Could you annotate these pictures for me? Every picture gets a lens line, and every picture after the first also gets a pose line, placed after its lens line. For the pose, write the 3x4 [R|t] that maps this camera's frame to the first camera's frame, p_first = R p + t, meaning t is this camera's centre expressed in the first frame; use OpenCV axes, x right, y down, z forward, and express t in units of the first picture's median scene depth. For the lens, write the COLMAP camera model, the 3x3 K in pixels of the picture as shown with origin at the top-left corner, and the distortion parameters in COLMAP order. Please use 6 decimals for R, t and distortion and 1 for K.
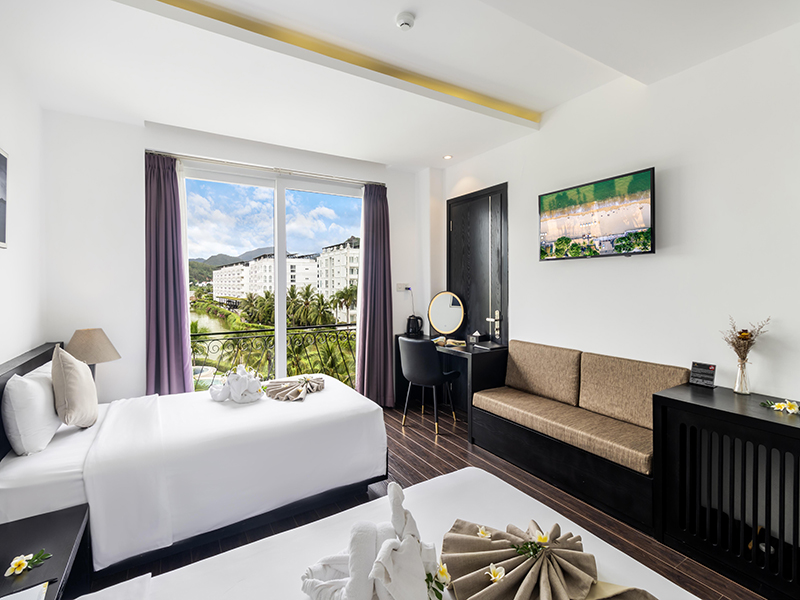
lens RADIAL K [[371.4, 0, 406.0], [0, 371.4, 308.4], [0, 0, 1]] dist [0.002380, 0.000024]
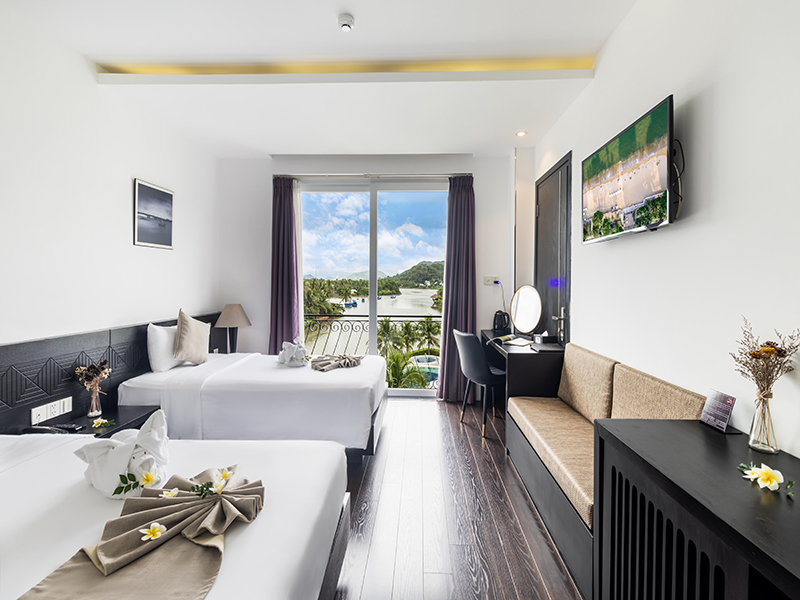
lens RADIAL K [[377.8, 0, 402.1], [0, 377.8, 309.5], [0, 0, 1]] dist [0.000634, -0.000143]
pose [[0.832423, 0.052570, -0.551642, 0.574233], [-0.049631, 0.998562, 0.020267, 0.015059], [0.551914, 0.010508, 0.833835, 0.129778]]
